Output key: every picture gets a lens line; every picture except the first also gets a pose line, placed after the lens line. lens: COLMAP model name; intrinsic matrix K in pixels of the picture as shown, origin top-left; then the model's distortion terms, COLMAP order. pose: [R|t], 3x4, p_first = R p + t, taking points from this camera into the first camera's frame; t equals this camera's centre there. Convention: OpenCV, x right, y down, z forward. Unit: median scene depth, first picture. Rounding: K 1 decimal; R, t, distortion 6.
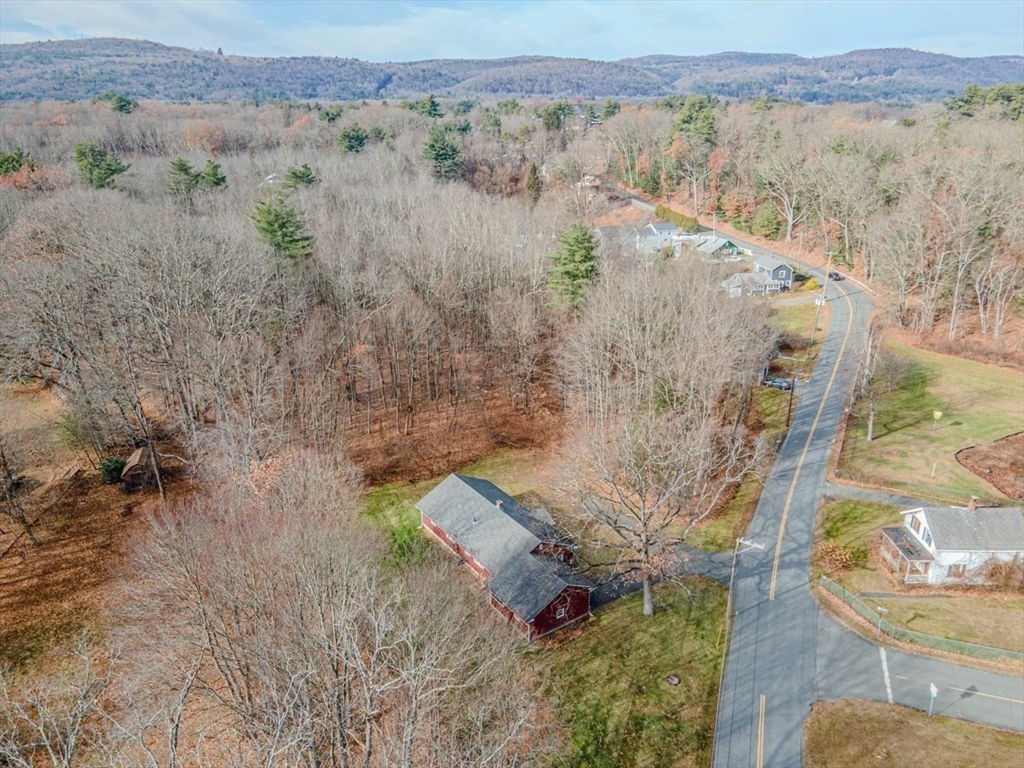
lens RADIAL K [[767.4, 0, 512.0], [0, 767.4, 384.0], [0, 0, 1]] dist [0.064263, -0.002366]
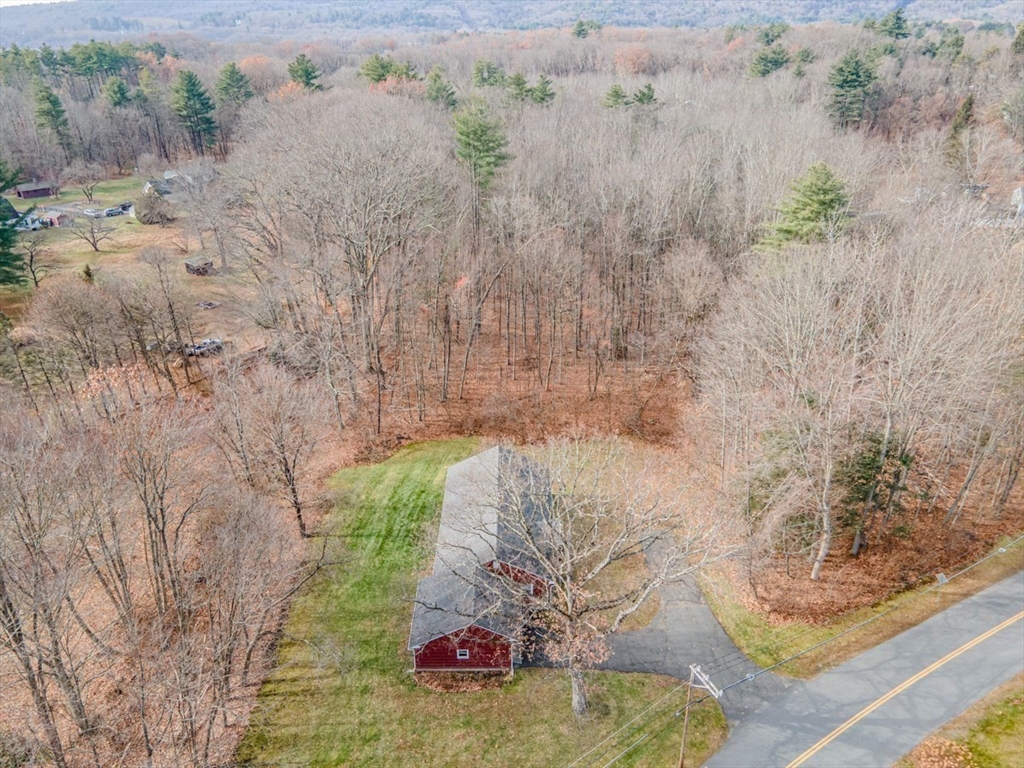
lens RADIAL K [[767.4, 0, 512.0], [0, 767.4, 384.0], [0, 0, 1]] dist [0.064263, -0.002366]
pose [[0.821734, 0.244200, -0.514897, 0.086156], [-0.204941, 0.969718, 0.132838, -0.015385], [0.531744, -0.003634, 0.846897, 0.073091]]
